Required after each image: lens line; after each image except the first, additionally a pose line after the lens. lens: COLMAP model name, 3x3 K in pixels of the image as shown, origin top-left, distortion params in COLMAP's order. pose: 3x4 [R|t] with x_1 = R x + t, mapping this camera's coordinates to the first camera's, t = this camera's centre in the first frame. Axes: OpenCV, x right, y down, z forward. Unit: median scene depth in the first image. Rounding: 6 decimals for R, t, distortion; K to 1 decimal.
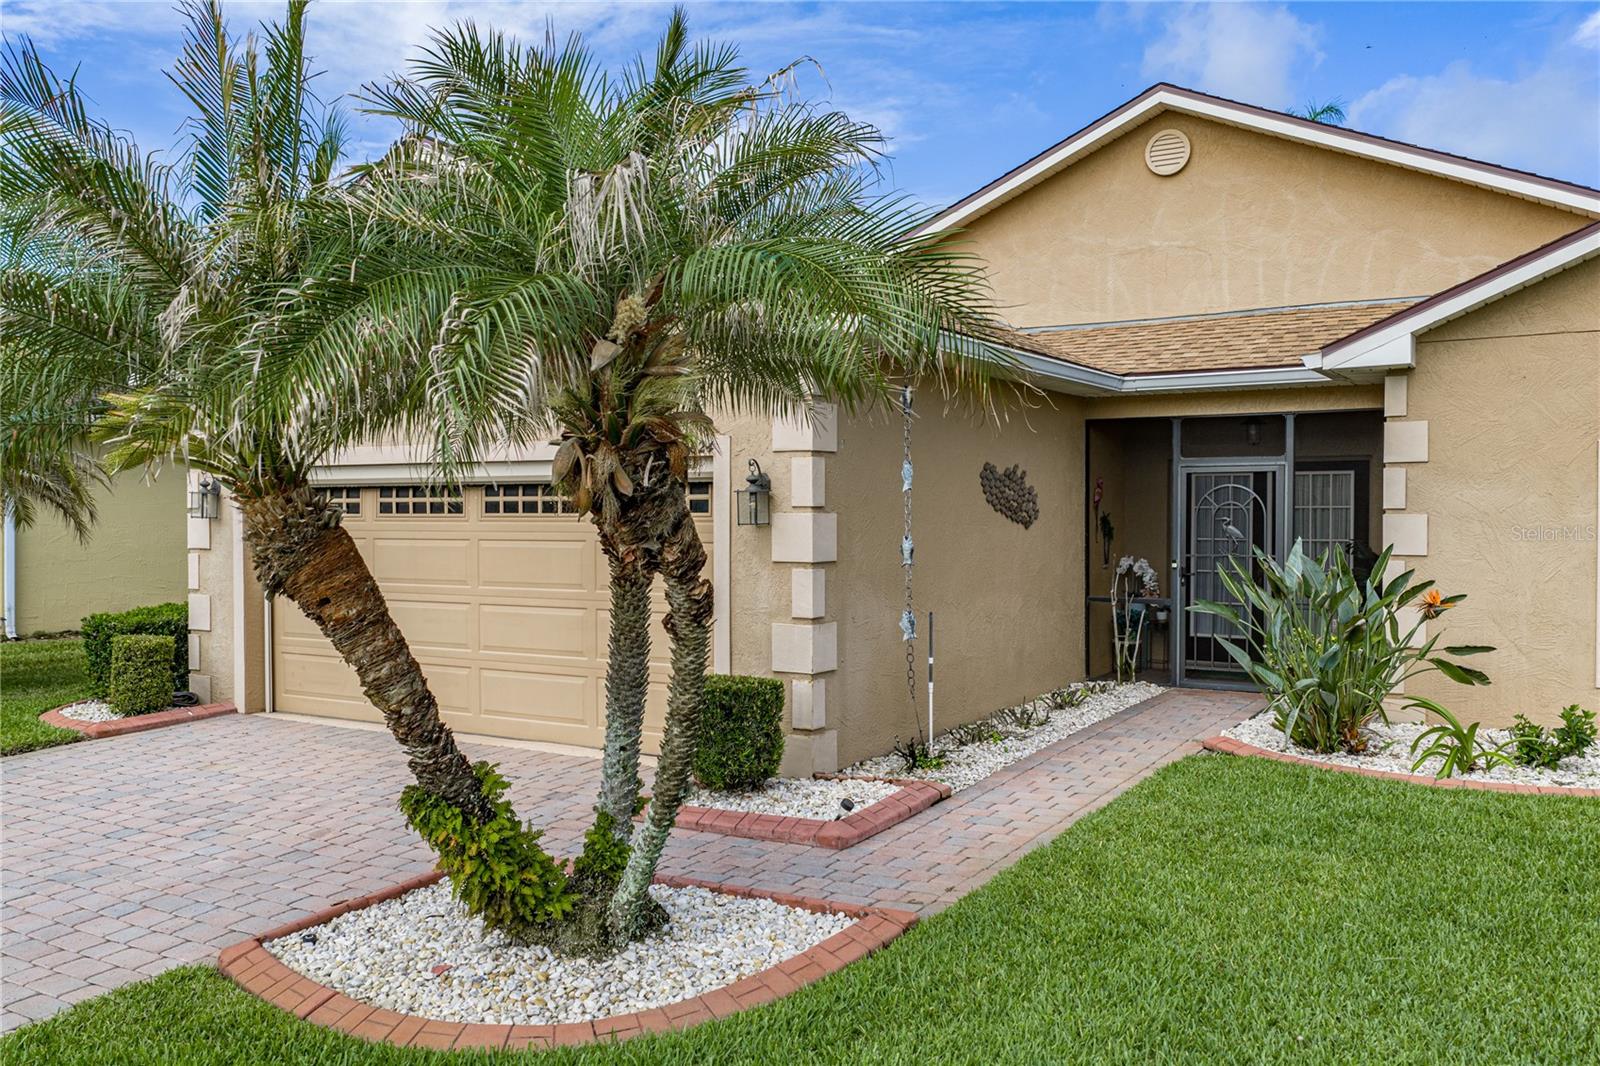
lens RADIAL K [[1326.7, 0, 800.0], [0, 1326.7, 533.0], [0, 0, 1]] dist [0.032045, -0.003067]
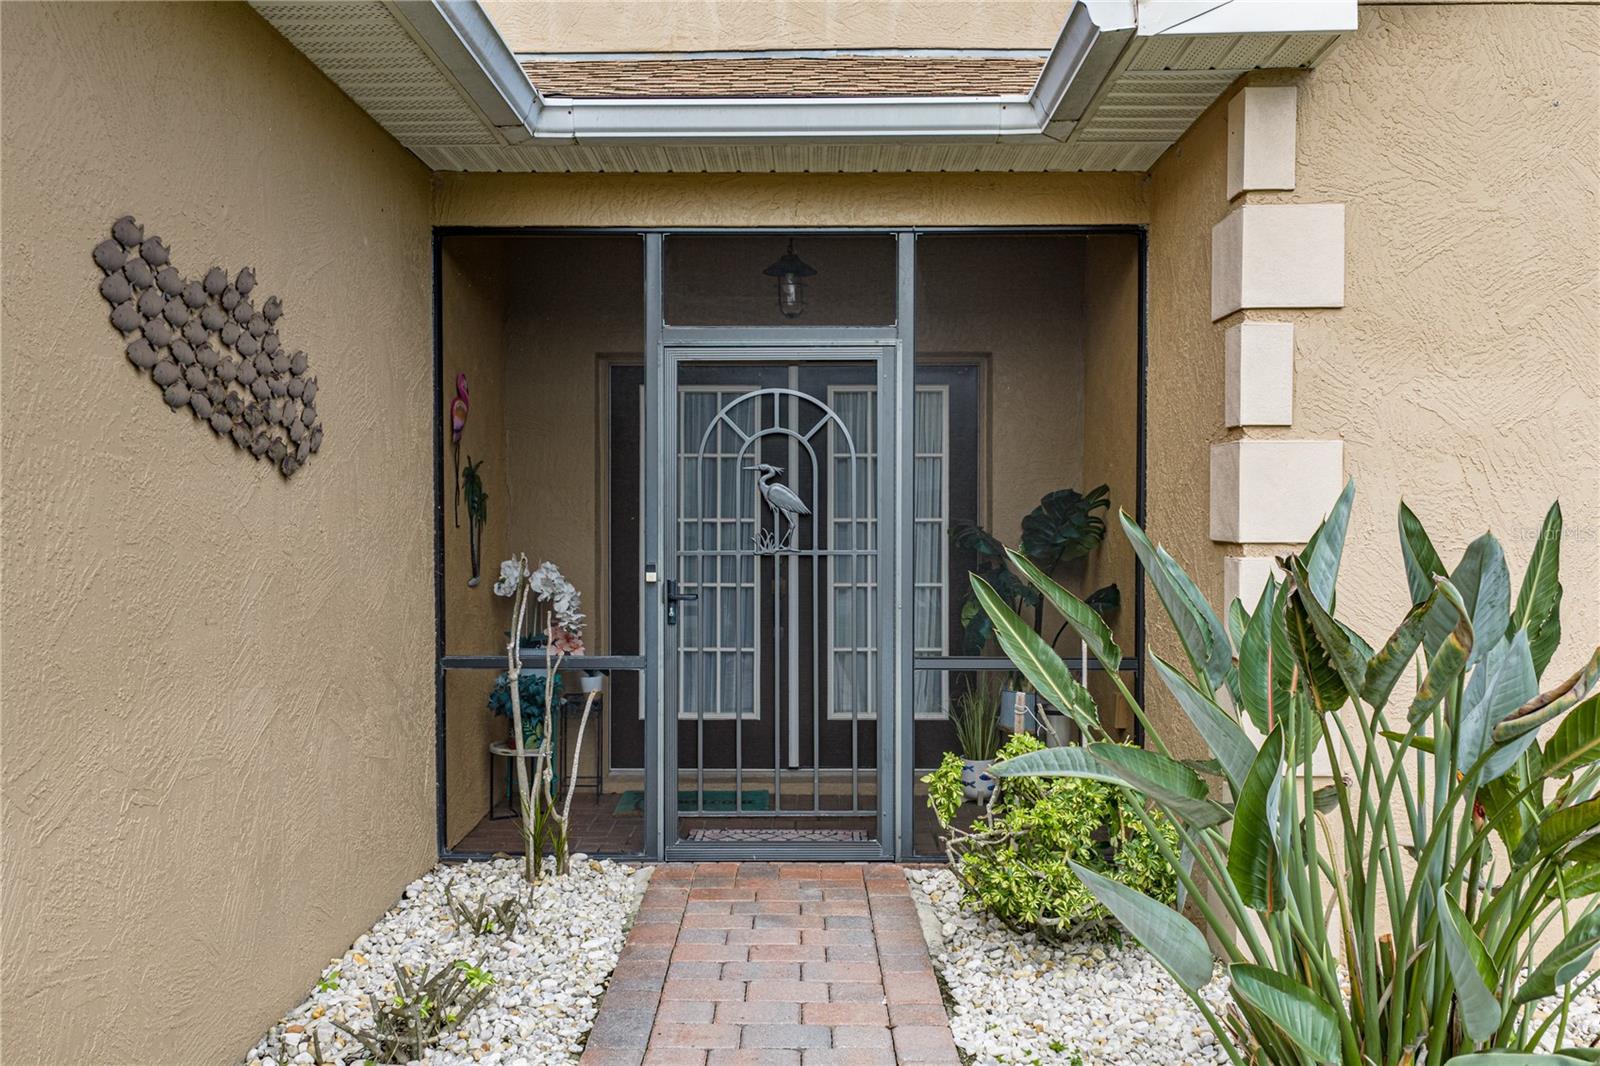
lens RADIAL K [[1326.7, 0, 800.0], [0, 1326.7, 533.0], [0, 0, 1]] dist [0.032045, -0.003067]
pose [[0.856133, -0.008386, 0.516687, 0.120756], [0.008647, 0.999961, 0.001903, 0.011580], [-0.516683, 0.002839, 0.856172, 0.721146]]
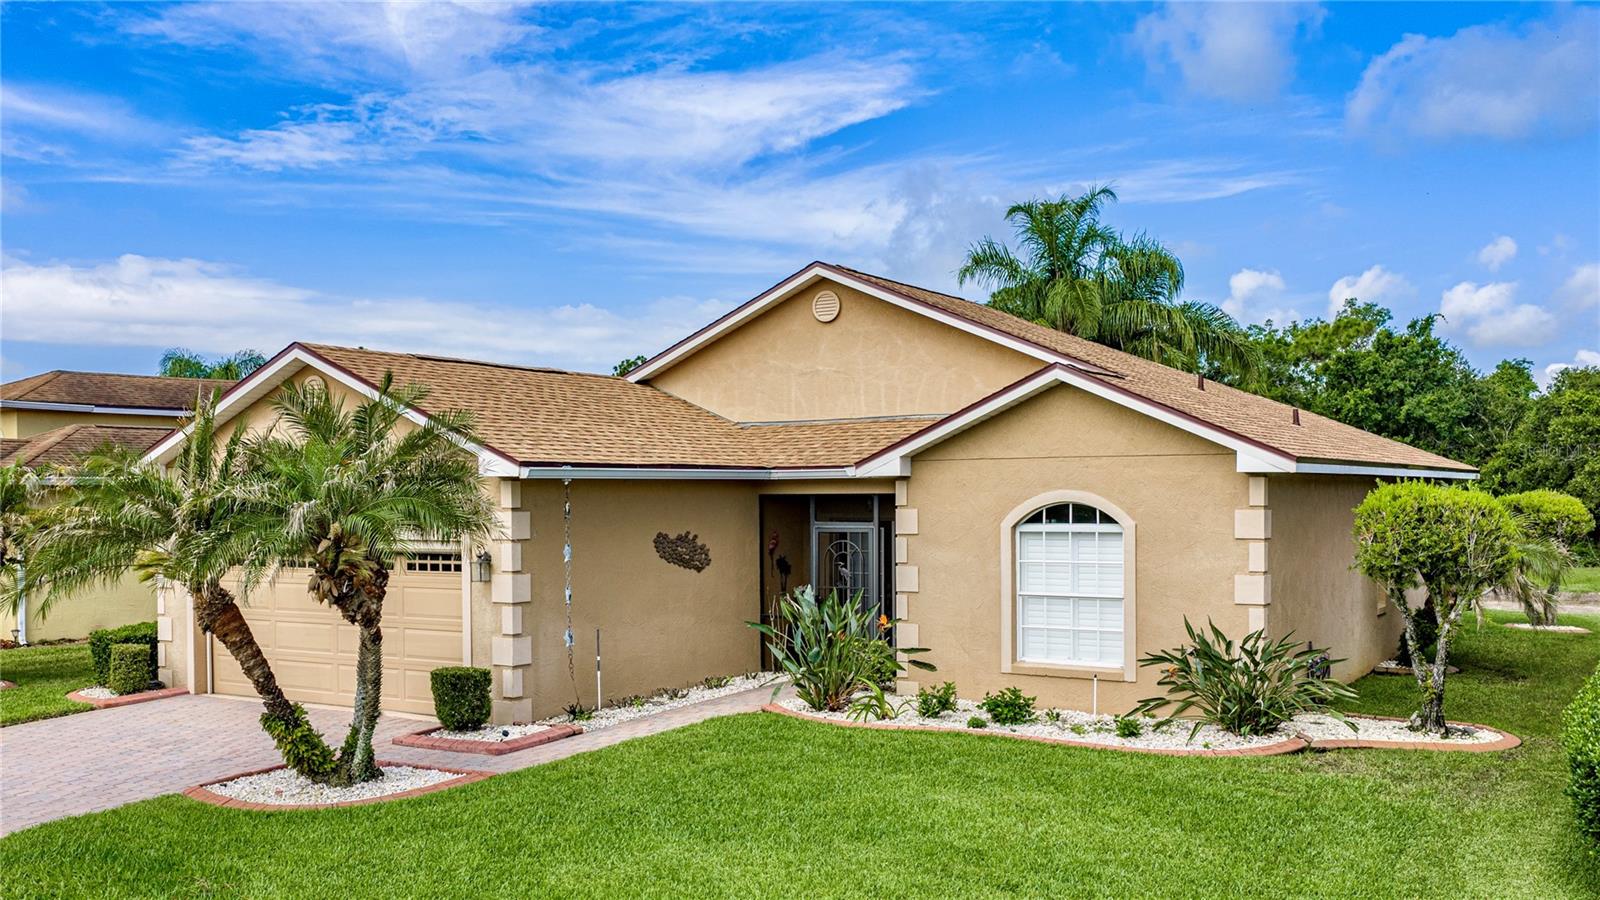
lens RADIAL K [[1459.0, 0, 764.8], [0, 1459.0, 507.4], [0, 0, 1]] dist [0.025508, 0.004973]
pose [[0.999715, -0.006083, -0.023072, 0.315764], [0.005887, 0.999946, -0.008526, -0.069800], [0.023122, 0.008388, 0.999697, -0.756665]]
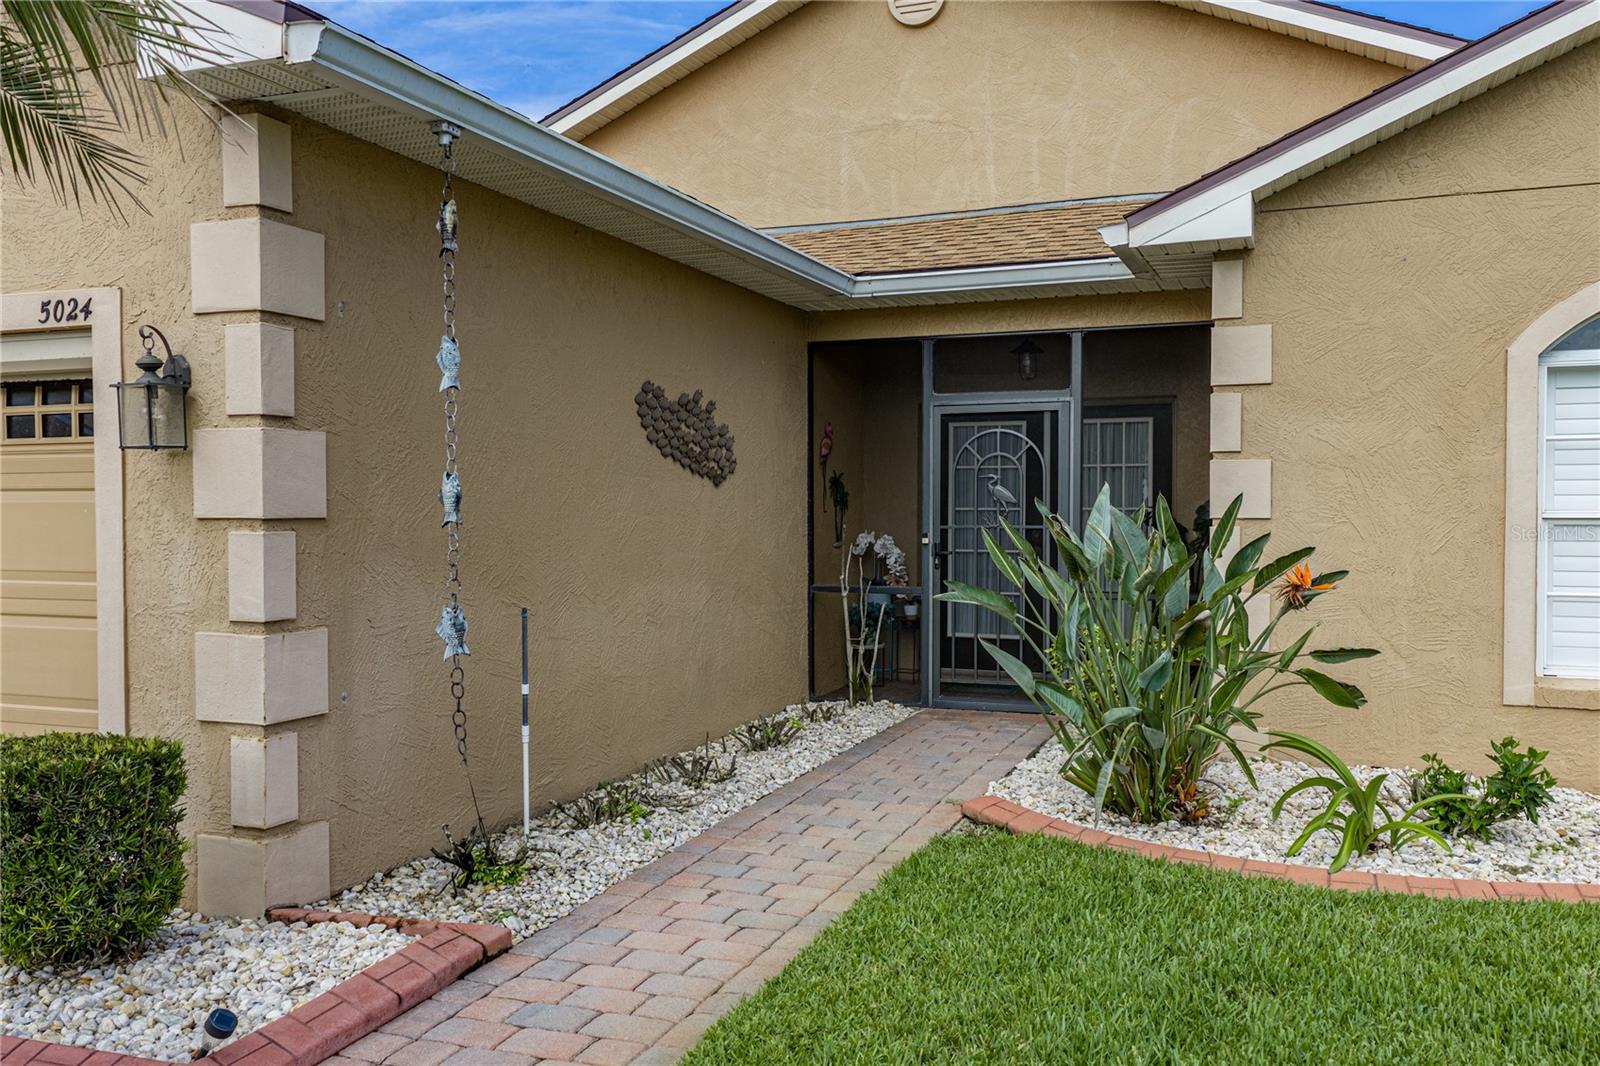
lens RADIAL K [[1326.7, 0, 800.0], [0, 1326.7, 533.0], [0, 0, 1]] dist [0.032045, -0.003067]
pose [[0.985711, -0.002719, 0.168421, 0.107382], [0.002627, 0.999996, 0.000769, 0.022807], [-0.168422, -0.000316, 0.985715, 0.346499]]
